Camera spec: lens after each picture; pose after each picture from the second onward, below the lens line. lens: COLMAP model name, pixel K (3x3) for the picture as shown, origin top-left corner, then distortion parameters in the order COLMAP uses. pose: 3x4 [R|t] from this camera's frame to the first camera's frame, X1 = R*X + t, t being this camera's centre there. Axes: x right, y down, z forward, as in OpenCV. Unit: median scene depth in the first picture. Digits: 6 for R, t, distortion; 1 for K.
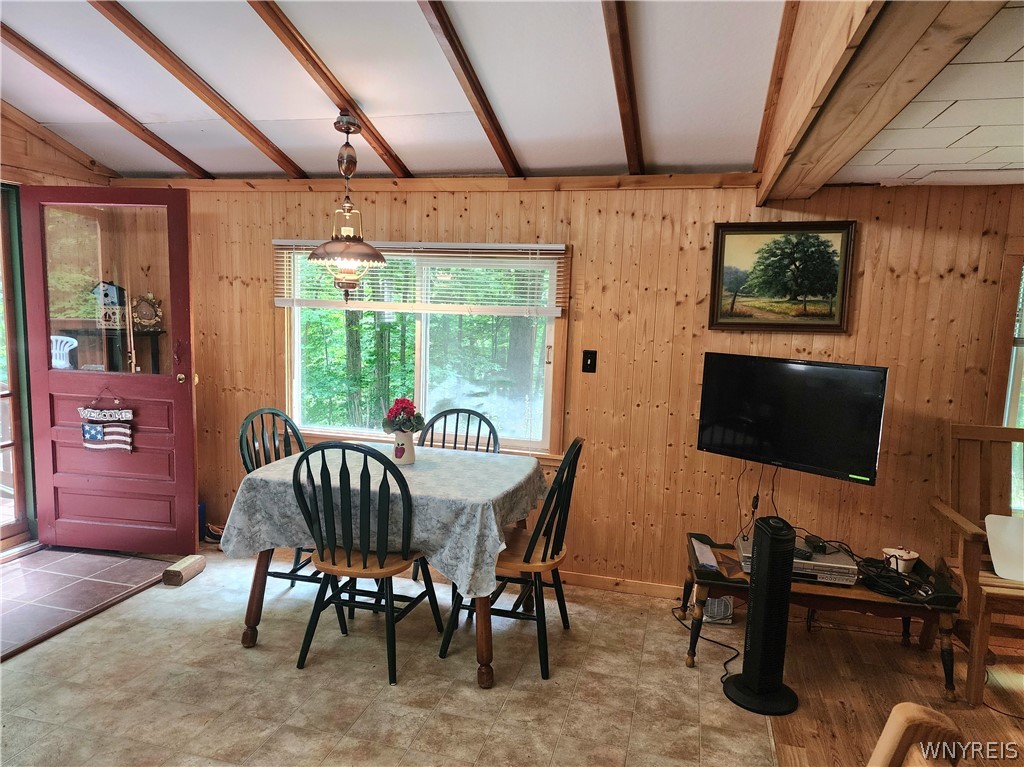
lens RADIAL K [[717.5, 0, 508.5], [0, 717.5, 388.4], [0, 0, 1]] dist [0.085808, -0.073211]
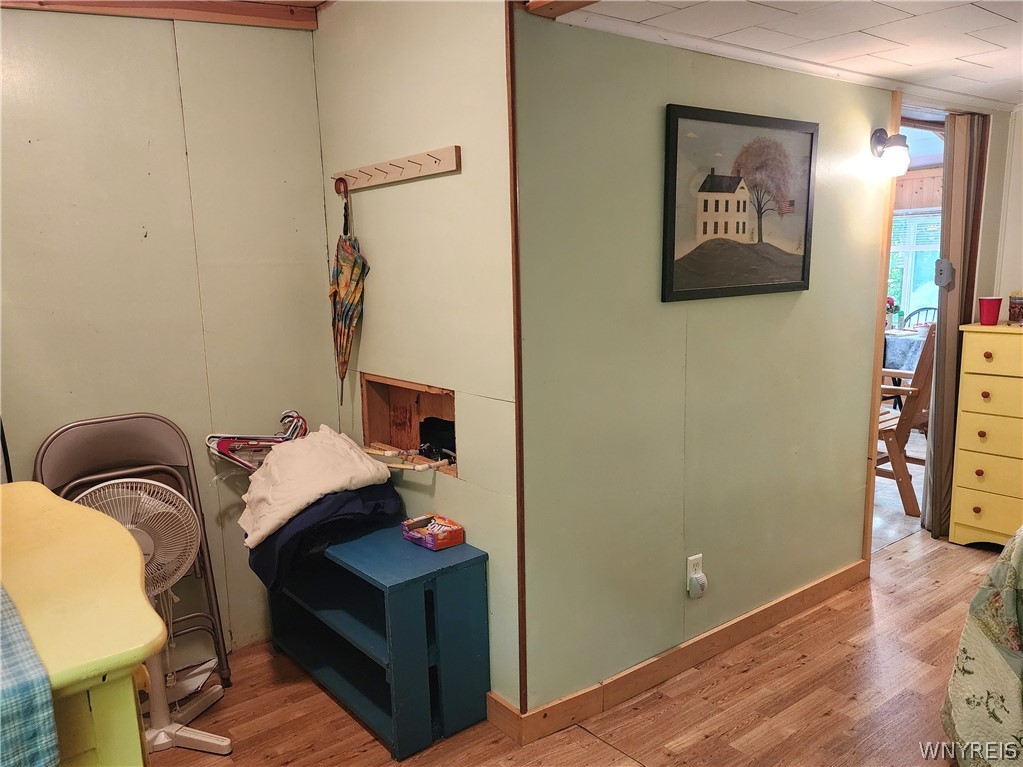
lens RADIAL K [[716.8, 0, 508.0], [0, 716.8, 388.4], [0, 0, 1]] dist [0.085808, -0.073211]
pose [[0.777560, 0.045400, -0.627168, 0.248847], [-0.025150, 0.998838, 0.041123, 0.171846], [0.628306, -0.016202, 0.777798, -0.953299]]
